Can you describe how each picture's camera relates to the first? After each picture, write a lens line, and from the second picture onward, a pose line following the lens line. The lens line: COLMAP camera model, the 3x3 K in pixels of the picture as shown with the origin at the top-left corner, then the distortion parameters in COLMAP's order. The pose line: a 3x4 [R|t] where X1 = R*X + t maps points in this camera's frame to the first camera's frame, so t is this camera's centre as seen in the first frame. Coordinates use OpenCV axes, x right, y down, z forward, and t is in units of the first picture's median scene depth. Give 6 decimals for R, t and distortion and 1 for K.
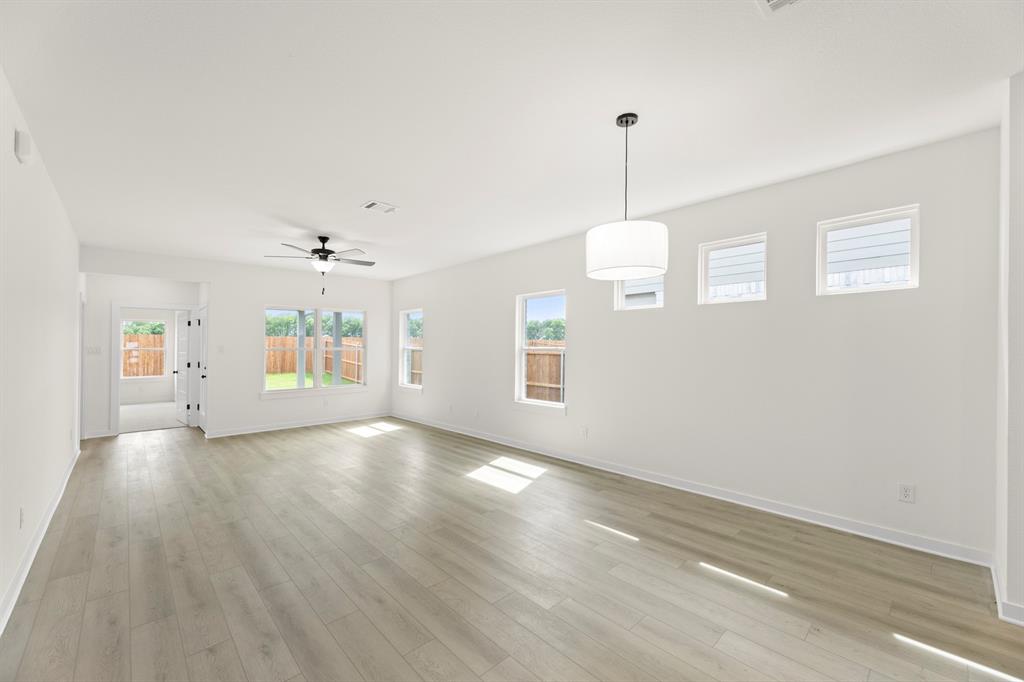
lens RADIAL K [[410.4, 0, 508.6], [0, 410.4, 333.1], [0, 0, 1]] dist [-0.000889, 0.000645]
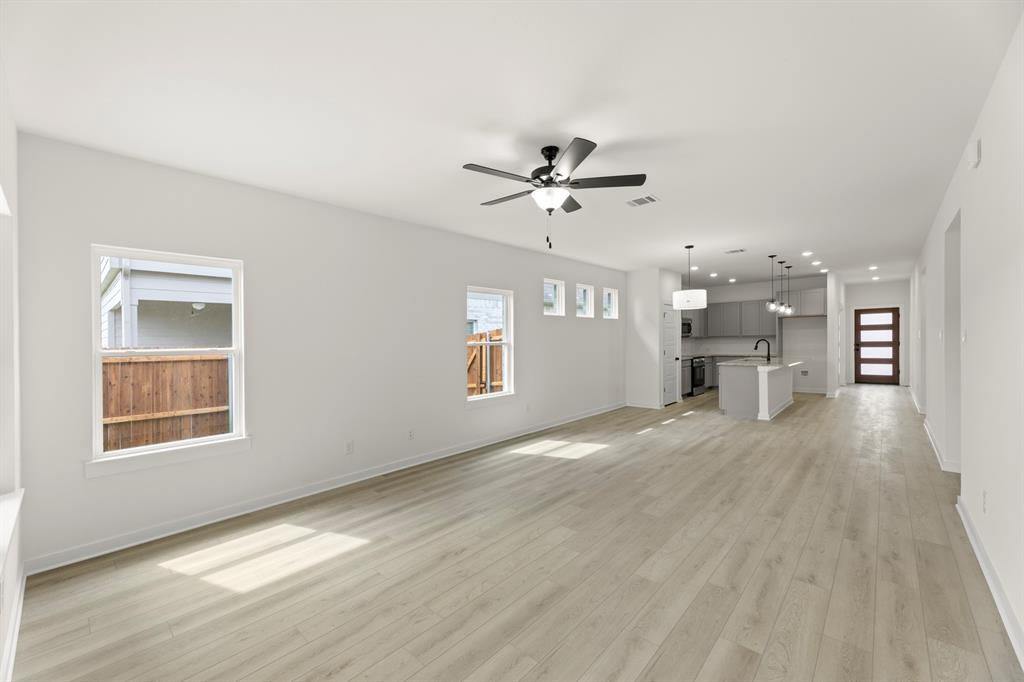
lens RADIAL K [[410.4, 0, 513.1], [0, 410.4, 347.5], [0, 0, 1]] dist [-0.000889, 0.000645]
pose [[-0.082332, -0.013732, 0.996510, -1.683177], [-0.012366, 0.999842, 0.012756, 0.059501], [-0.996528, -0.011273, -0.082489, 1.802278]]
